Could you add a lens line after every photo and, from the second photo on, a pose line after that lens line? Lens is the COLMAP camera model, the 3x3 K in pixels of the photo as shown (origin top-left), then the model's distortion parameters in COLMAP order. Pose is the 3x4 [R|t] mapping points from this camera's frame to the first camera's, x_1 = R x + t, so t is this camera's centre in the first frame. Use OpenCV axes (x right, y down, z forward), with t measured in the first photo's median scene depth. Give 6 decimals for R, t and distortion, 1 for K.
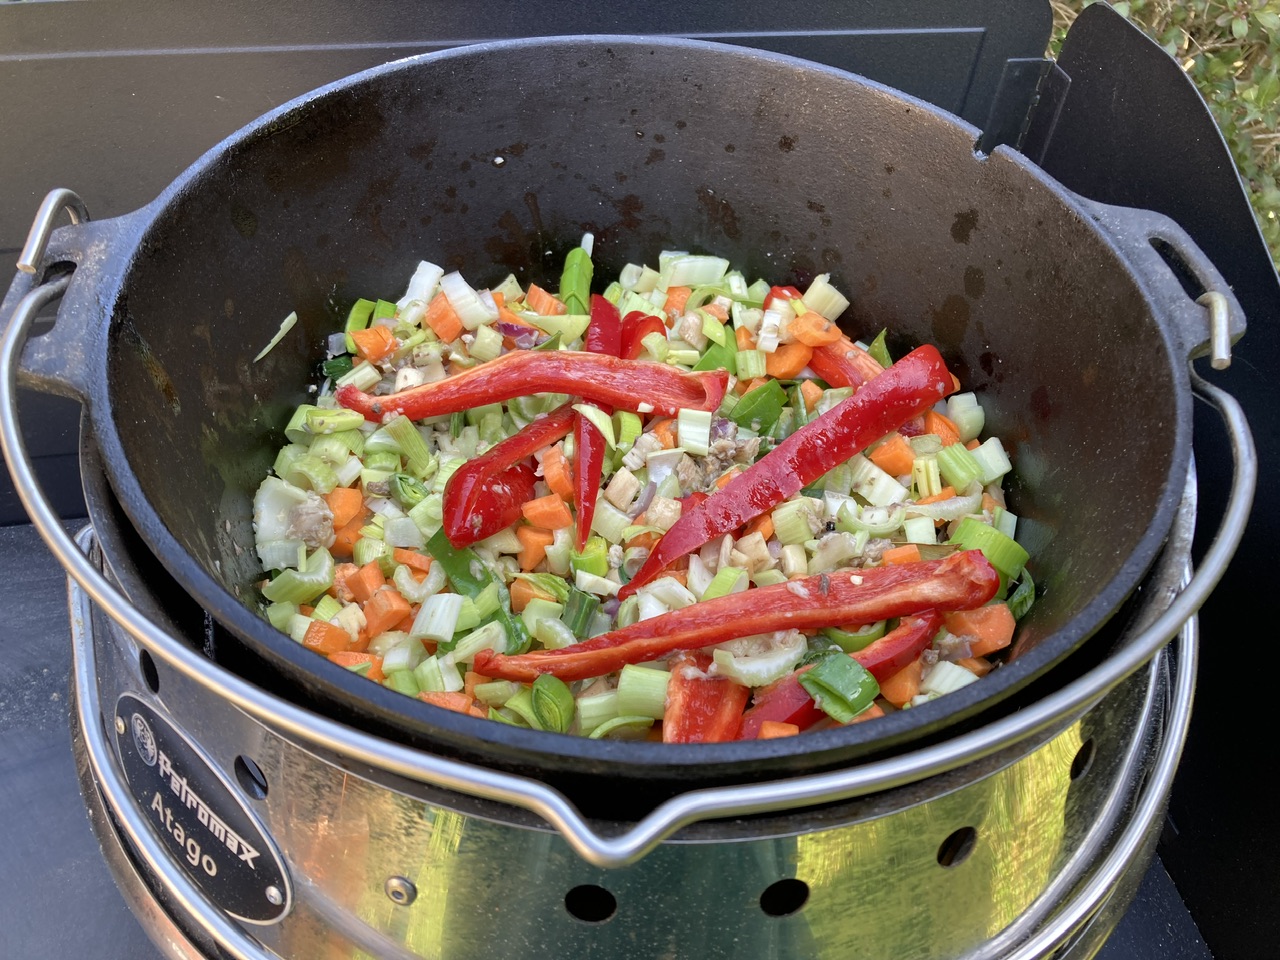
lens RADIAL K [[1015.2, 0, 646.3], [0, 1015.2, 471.6], [0, 0, 1]] dist [0.009338, -0.011270]
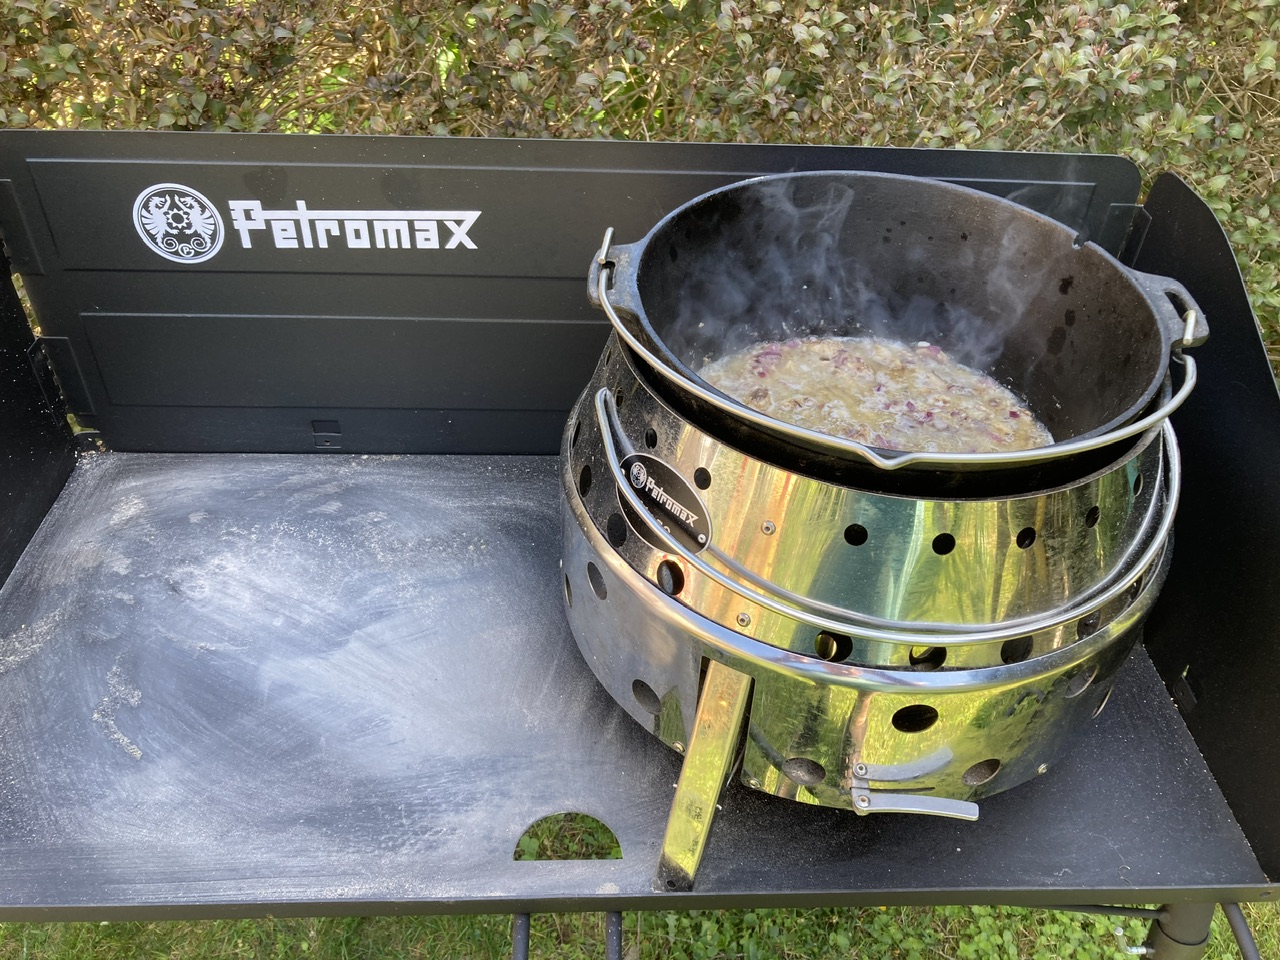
lens RADIAL K [[1015.2, 0, 637.5], [0, 1015.2, 490.1], [0, 0, 1]] dist [0.009338, -0.011270]
pose [[0.985066, 0.092915, -0.144956, -0.146292], [-0.107633, 0.989425, -0.097224, 0.407085], [0.134390, 0.111374, 0.984650, -0.897350]]
